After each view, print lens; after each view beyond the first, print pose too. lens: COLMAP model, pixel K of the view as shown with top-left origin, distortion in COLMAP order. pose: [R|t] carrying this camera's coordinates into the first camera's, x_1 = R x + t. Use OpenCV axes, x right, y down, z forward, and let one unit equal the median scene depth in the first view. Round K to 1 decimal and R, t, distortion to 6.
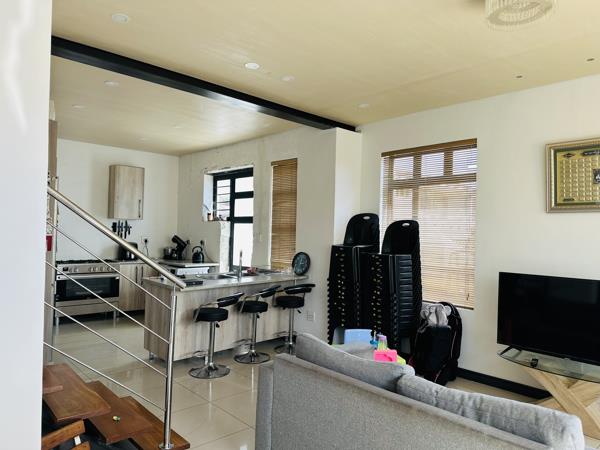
lens RADIAL K [[412.8, 0, 300.0], [0, 412.8, 225.0], [0, 0, 1]] dist [0.070038, -0.080795]
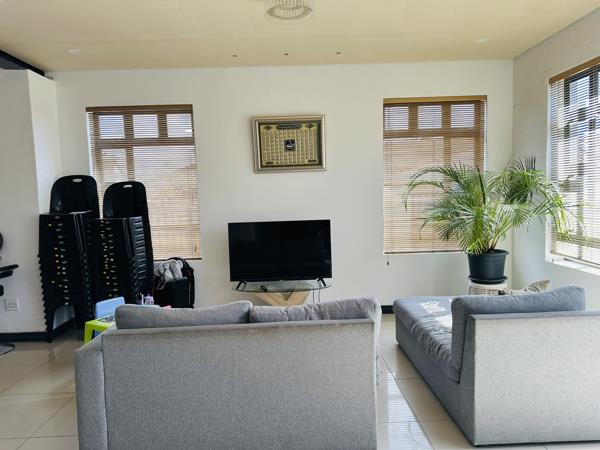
lens RADIAL K [[412.8, 0, 300.0], [0, 412.8, 225.0], [0, 0, 1]] dist [0.070038, -0.080795]
pose [[0.662718, -0.104866, 0.741491, -0.225880], [0.037797, 0.993569, 0.106734, -0.000692], [-0.747915, -0.042709, 0.662419, 0.050787]]
